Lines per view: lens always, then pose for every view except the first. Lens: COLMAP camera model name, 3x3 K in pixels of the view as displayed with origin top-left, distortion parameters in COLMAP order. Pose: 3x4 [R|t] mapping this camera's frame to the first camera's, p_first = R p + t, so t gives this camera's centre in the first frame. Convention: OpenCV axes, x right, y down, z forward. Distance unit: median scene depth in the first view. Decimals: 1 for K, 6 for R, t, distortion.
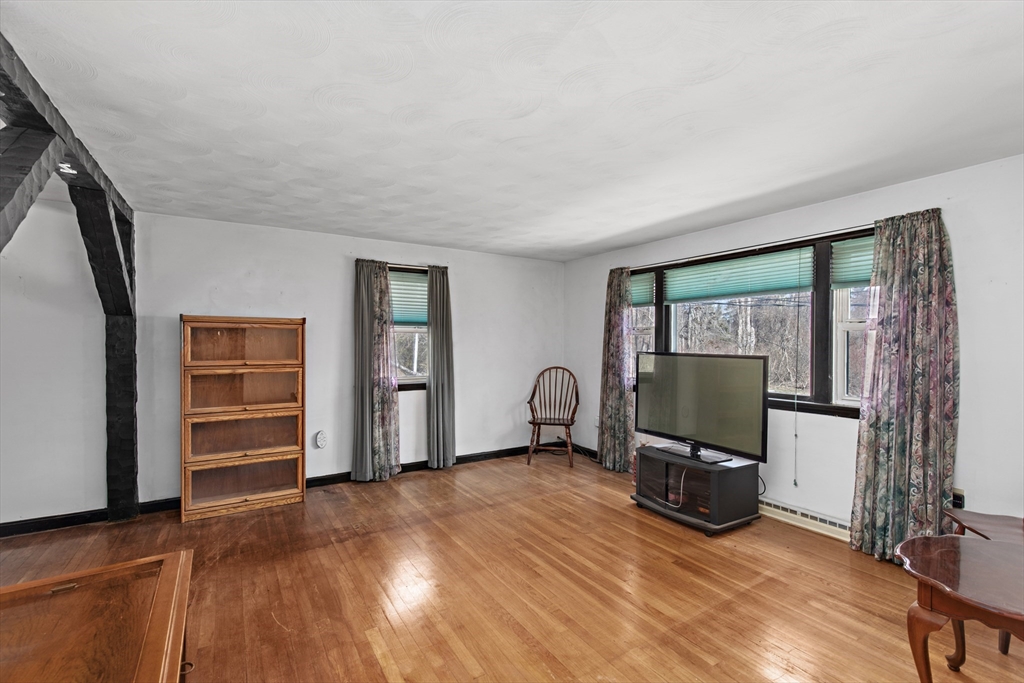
lens RADIAL K [[460.5, 0, 517.3], [0, 460.5, 349.1], [0, 0, 1]] dist [0.012518, -0.002872]
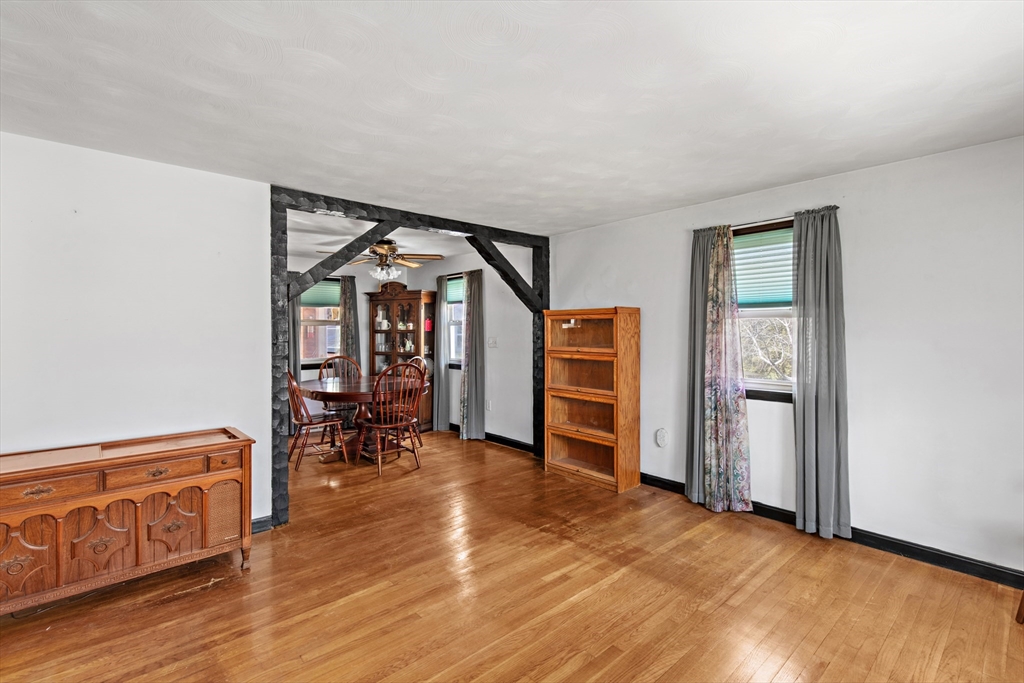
lens RADIAL K [[460.5, 0, 512.6], [0, 460.5, 338.2], [0, 0, 1]] dist [0.012518, -0.002872]
pose [[0.160749, 0.011446, -0.986929, 0.422077], [-0.013494, 0.999865, 0.009398, -0.006117], [0.986903, 0.011807, 0.160881, 0.549736]]
